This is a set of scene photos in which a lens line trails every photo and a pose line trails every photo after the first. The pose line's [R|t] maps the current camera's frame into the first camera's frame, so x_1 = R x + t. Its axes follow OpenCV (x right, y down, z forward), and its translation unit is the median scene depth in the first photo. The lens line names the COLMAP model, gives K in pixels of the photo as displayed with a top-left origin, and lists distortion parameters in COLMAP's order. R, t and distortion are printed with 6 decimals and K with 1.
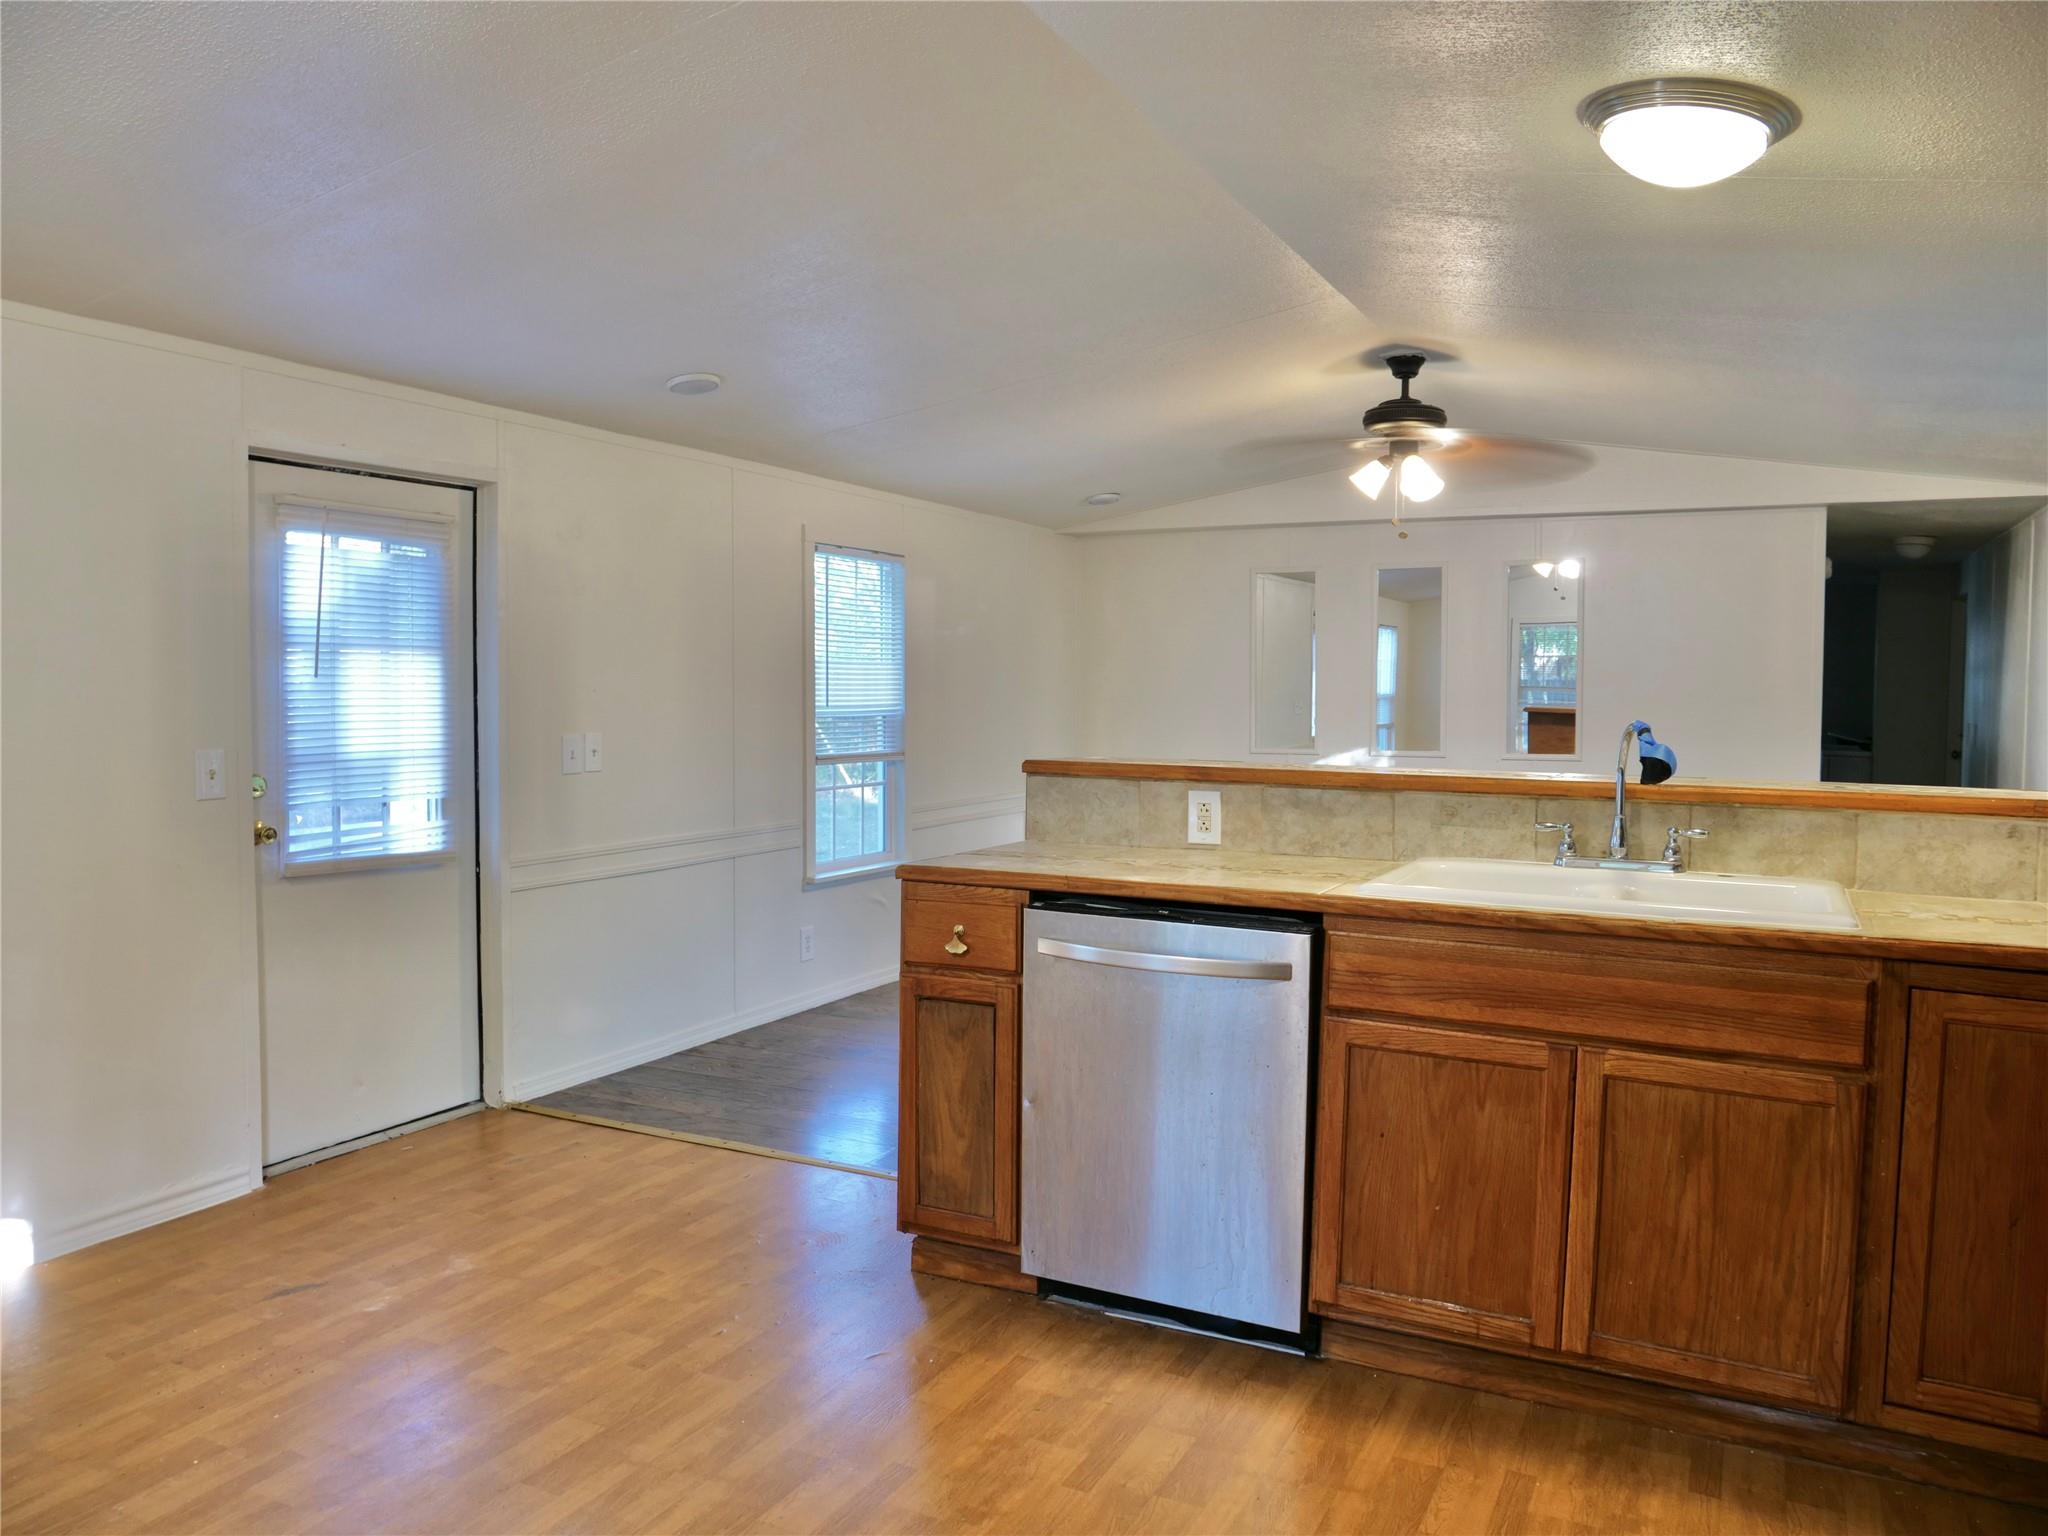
lens RADIAL K [[1495.1, 0, 1018.3], [0, 1495.1, 757.3], [0, 0, 1]] dist [-0.051603, 0.023103]
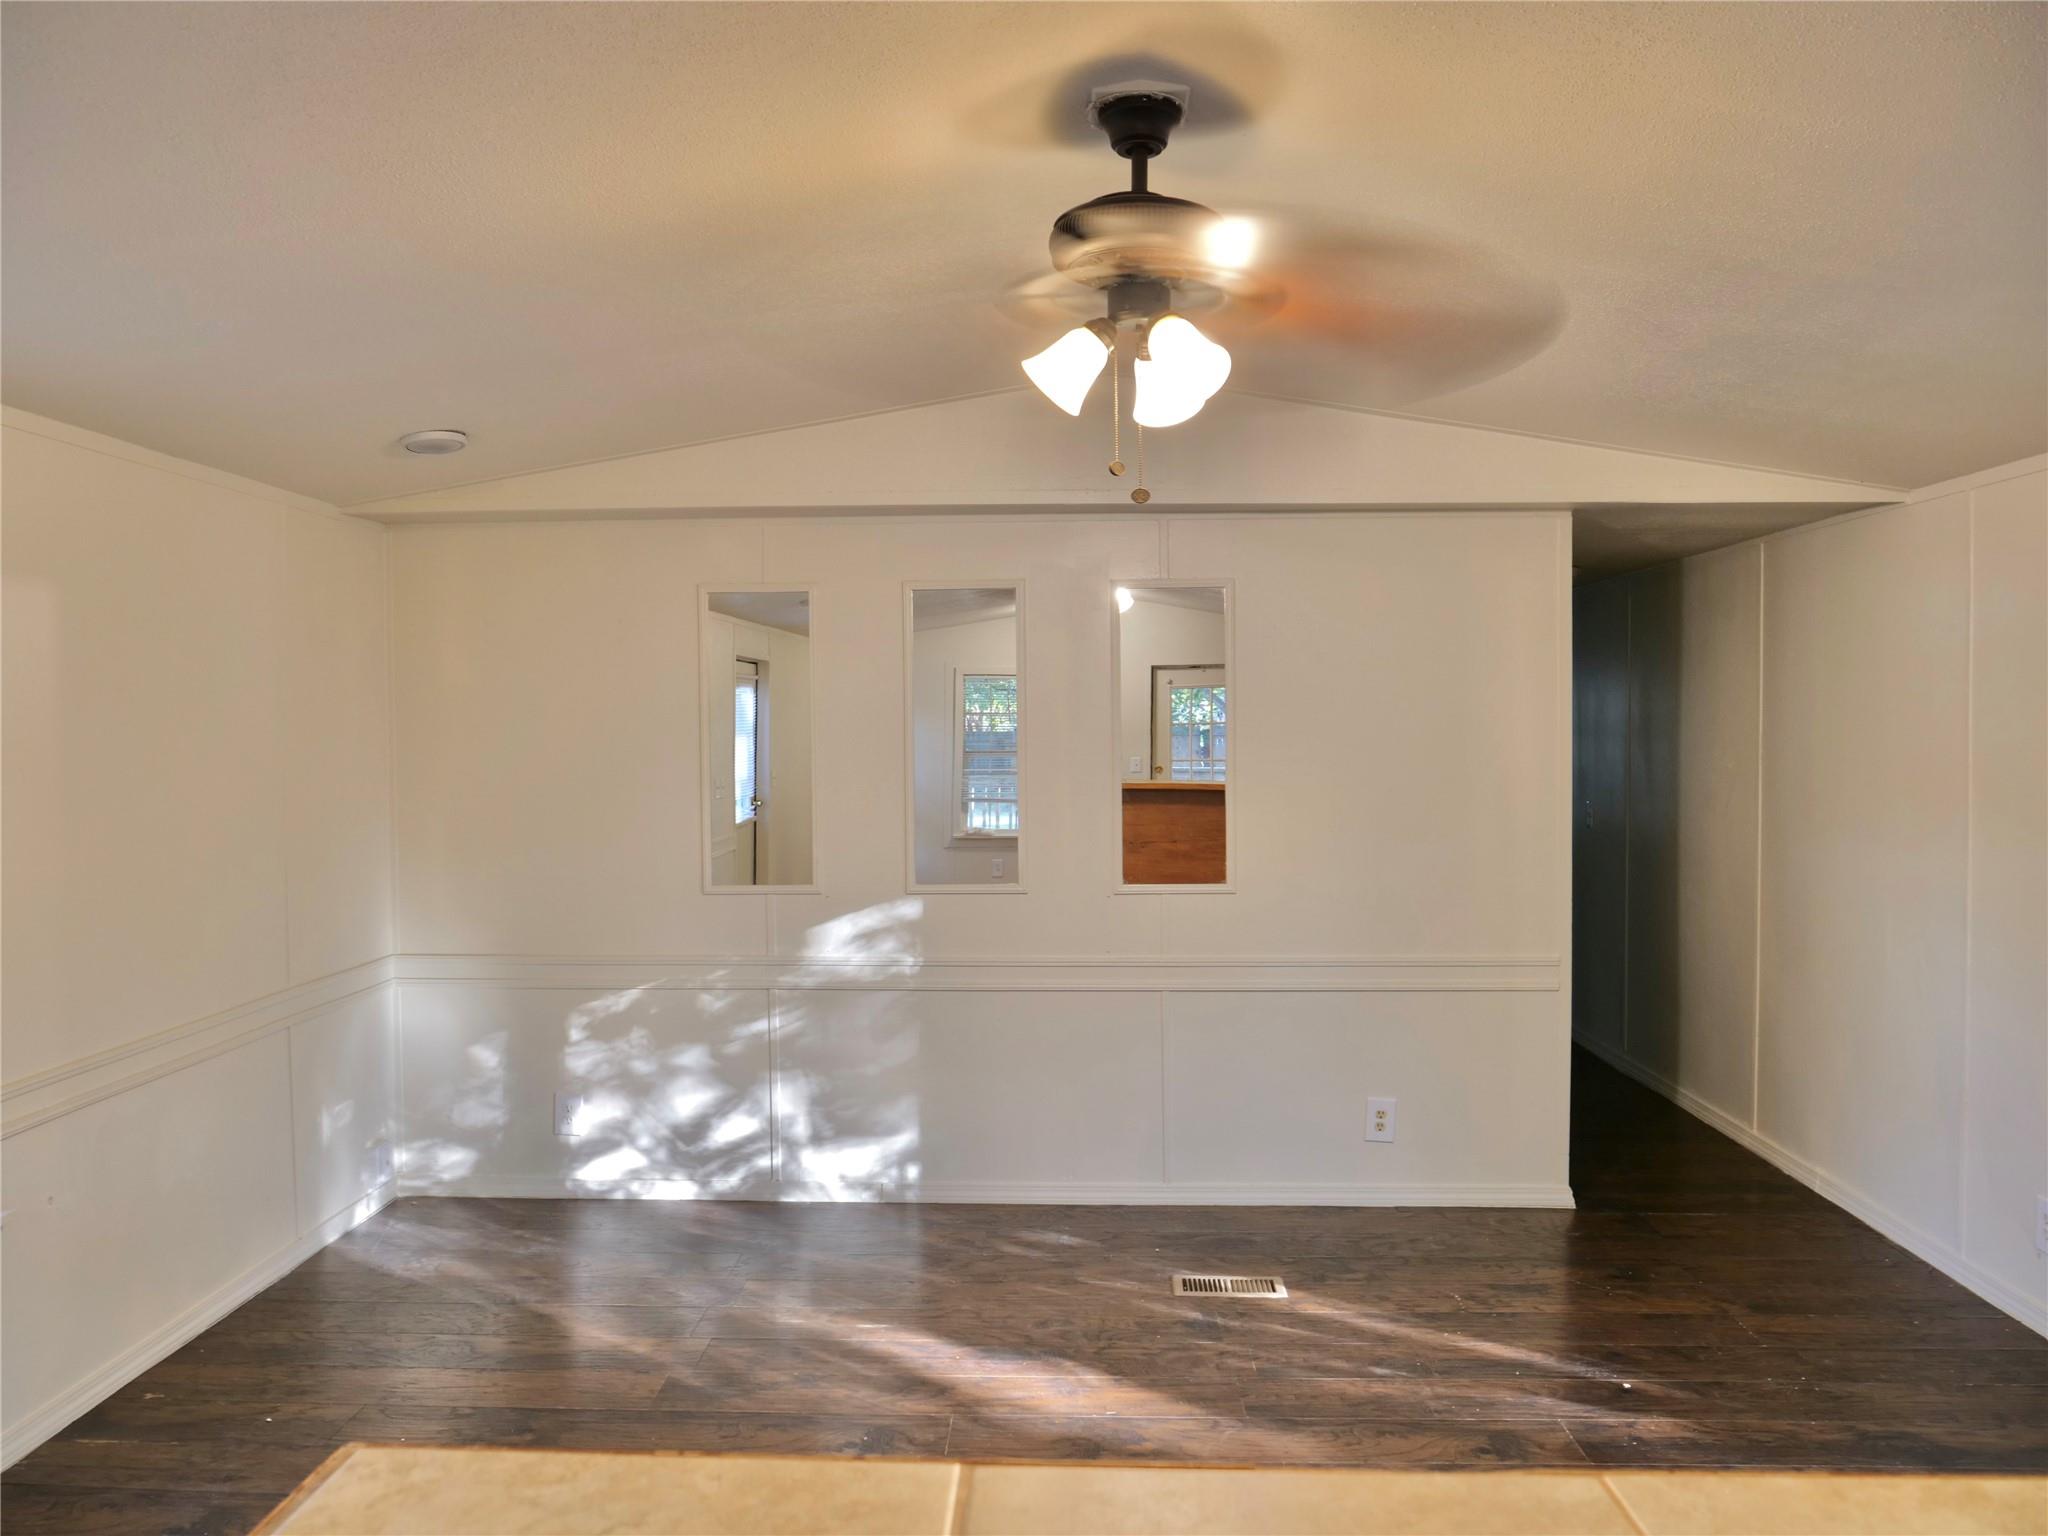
lens RADIAL K [[1475.9, 0, 1014.0], [0, 1475.9, 768.0], [0, 0, 1]] dist [-0.047870, 0.004251]
pose [[0.908610, -0.022745, 0.417026, 0.057464], [0.031295, 0.999417, -0.013674, -0.103340], [-0.416471, 0.025475, 0.908792, 1.041178]]
